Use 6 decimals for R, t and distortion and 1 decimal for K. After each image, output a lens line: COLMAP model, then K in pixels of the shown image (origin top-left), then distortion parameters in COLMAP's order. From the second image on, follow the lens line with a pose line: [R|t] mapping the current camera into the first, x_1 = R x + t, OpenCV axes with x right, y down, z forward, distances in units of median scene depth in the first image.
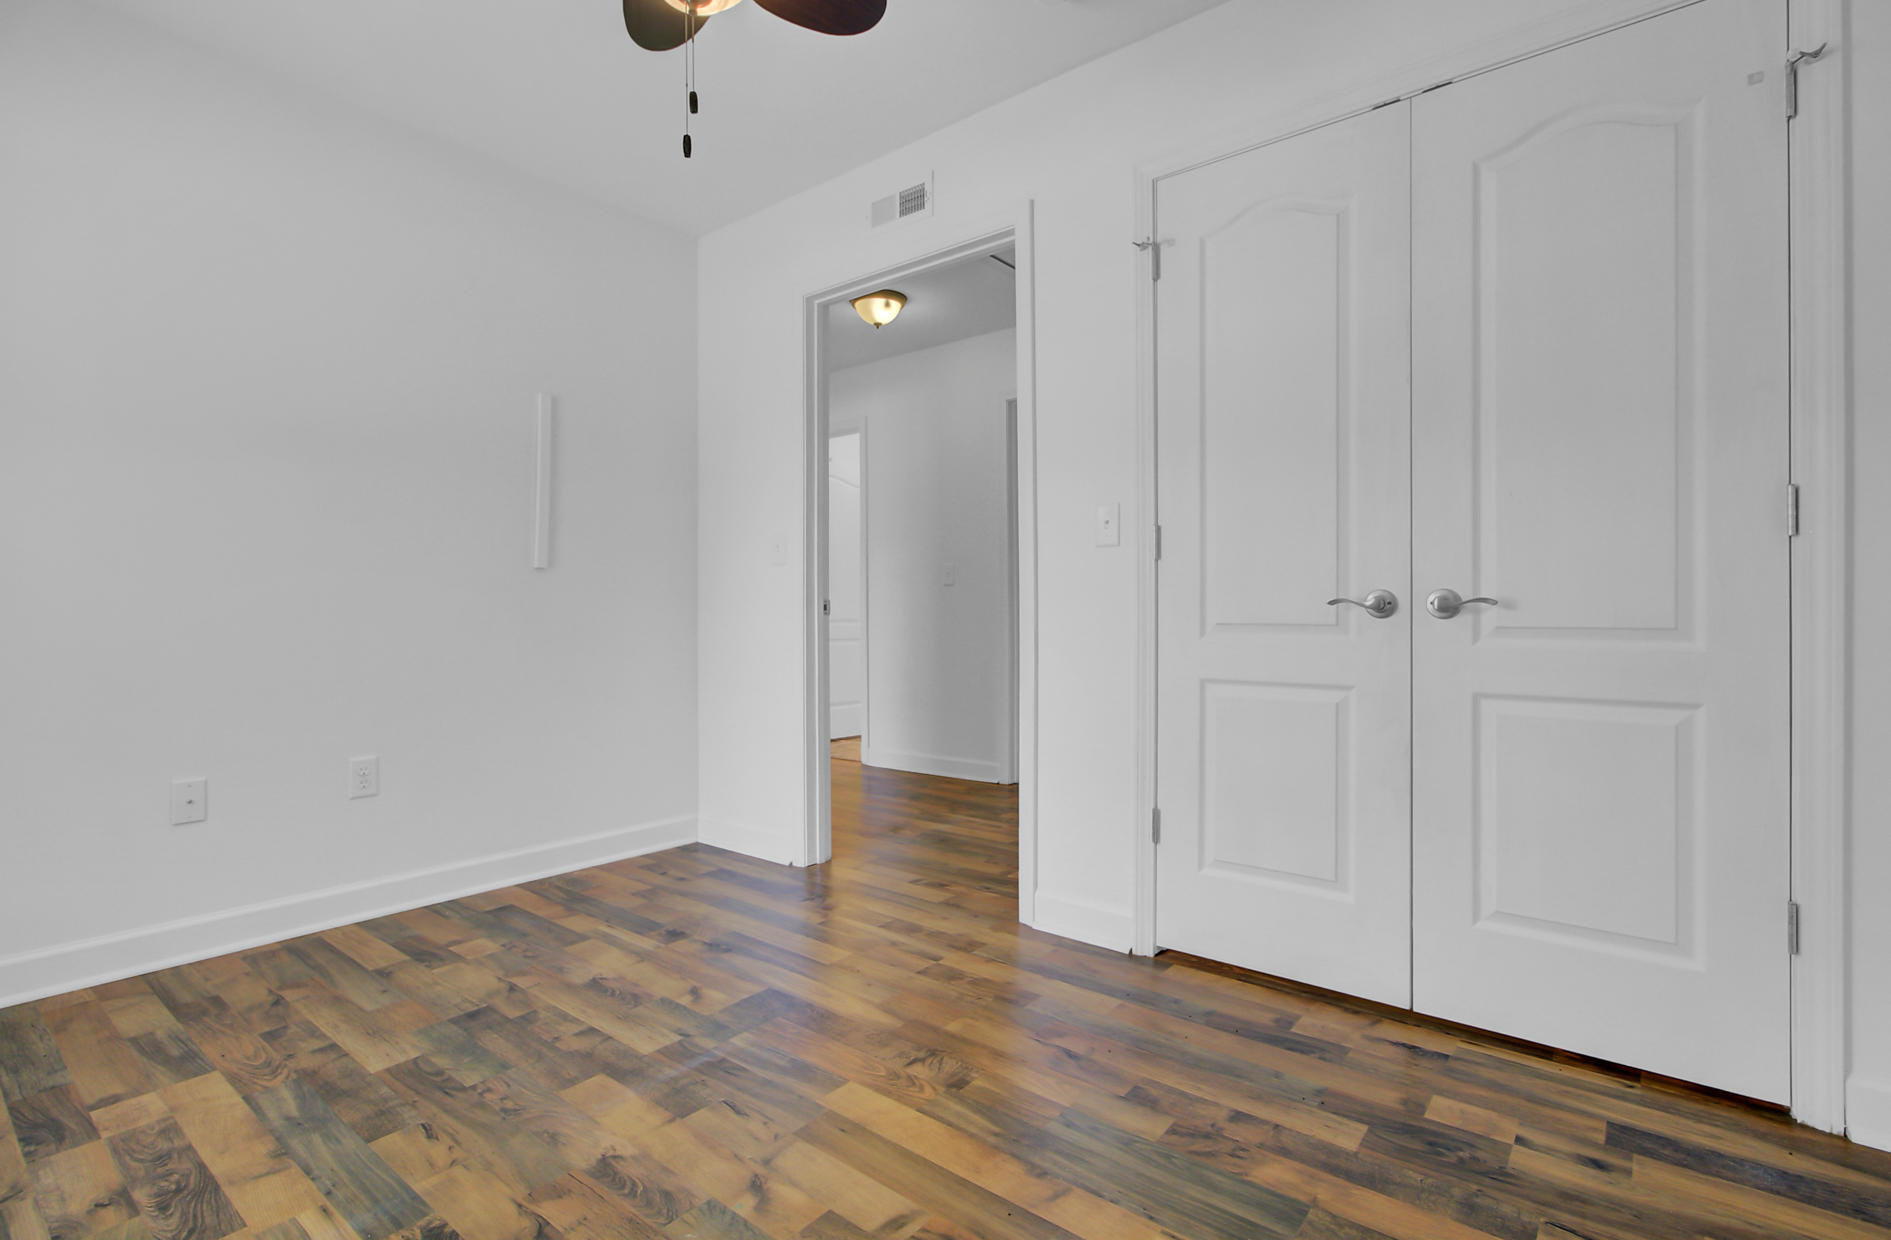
lens RADIAL K [[873.4, 0, 935.2], [0, 873.4, 613.3], [0, 0, 1]] dist [-0.002198, -0.000197]
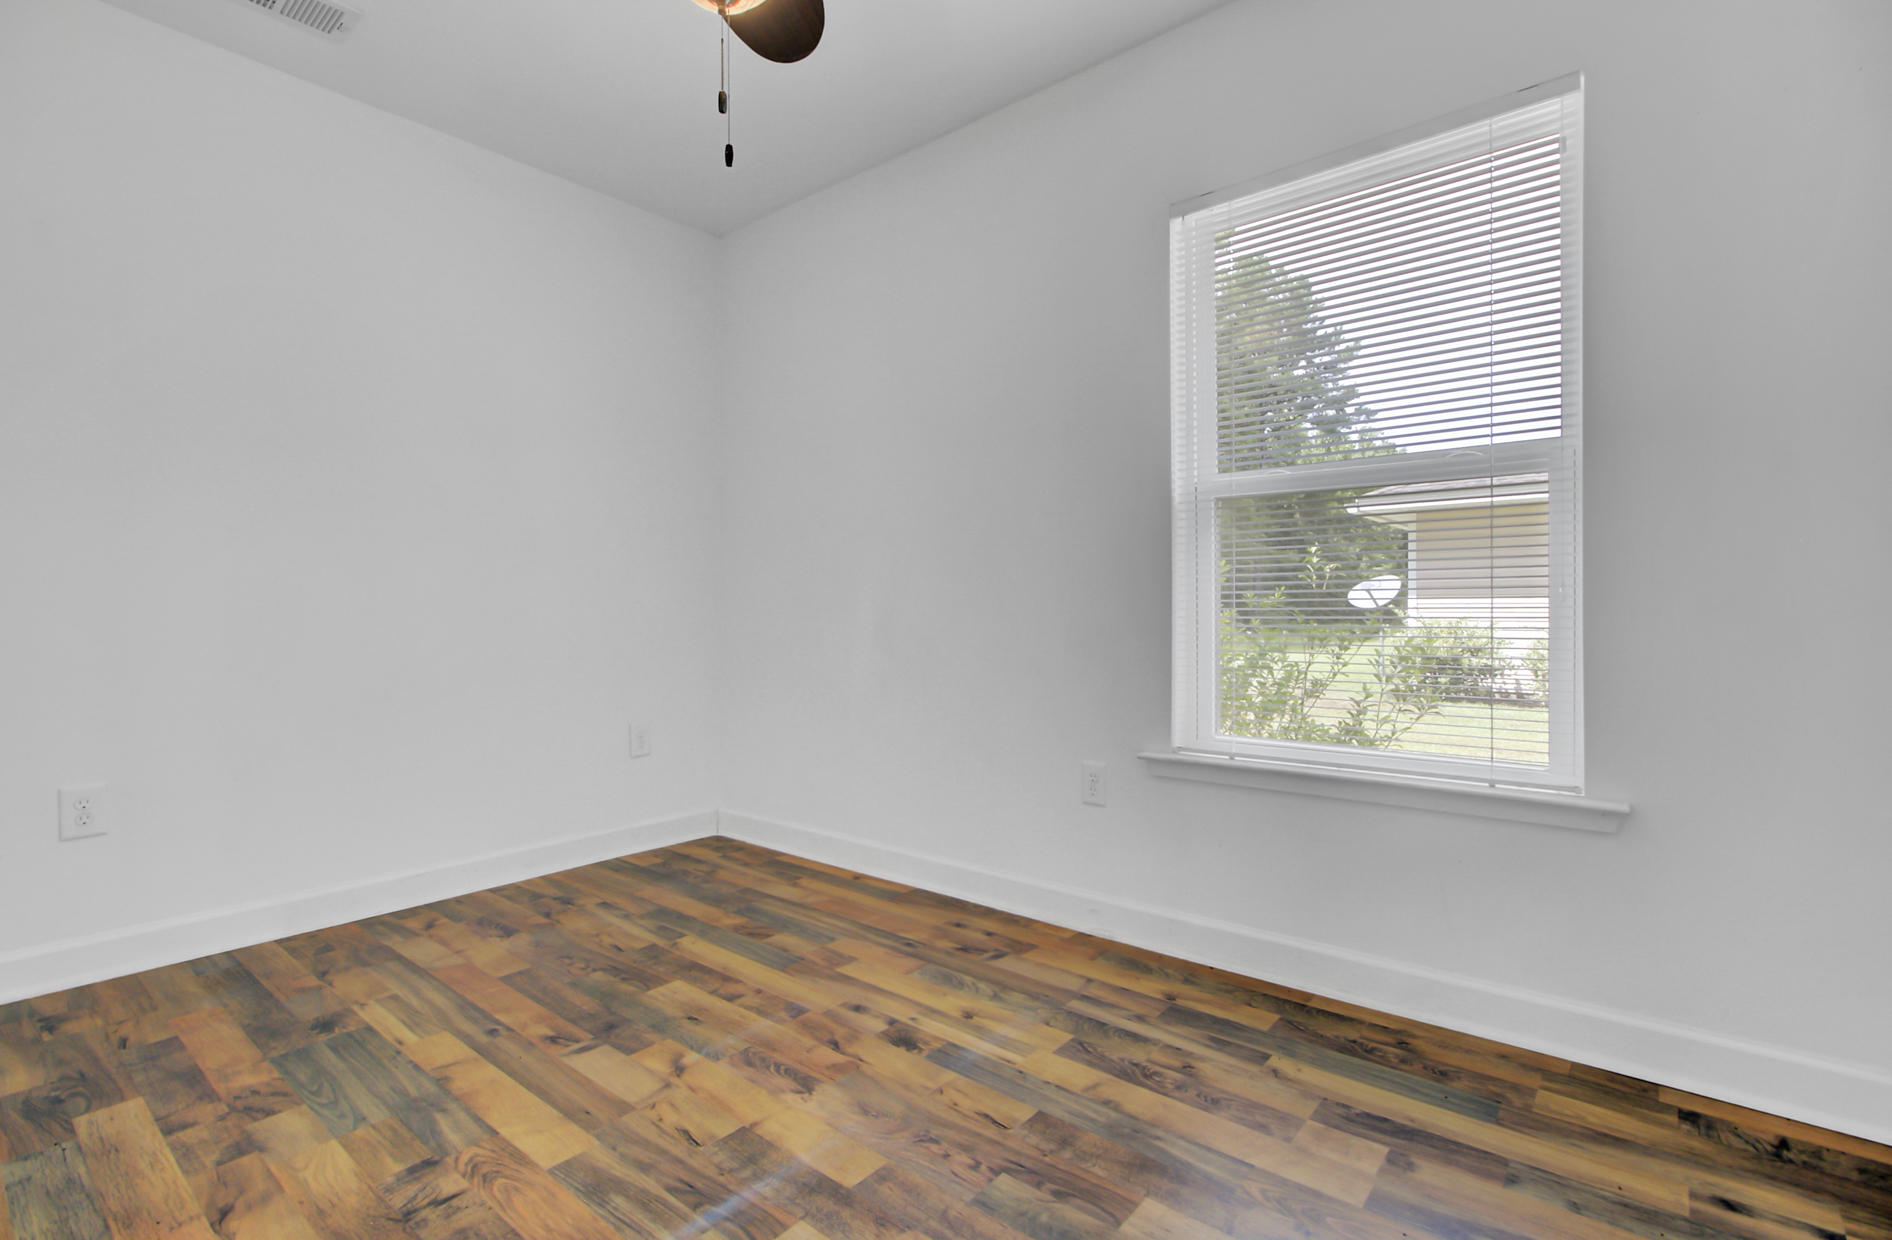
lens RADIAL K [[880.2, 0, 936.3], [0, 880.2, 618.7], [0, 0, 1]] dist [-0.000958, 0.000607]
pose [[-0.999733, 0.008688, 0.021410, -0.538118], [0.008734, 0.999960, 0.002030, 0.010908], [-0.021392, 0.002216, -0.999769, 2.002095]]
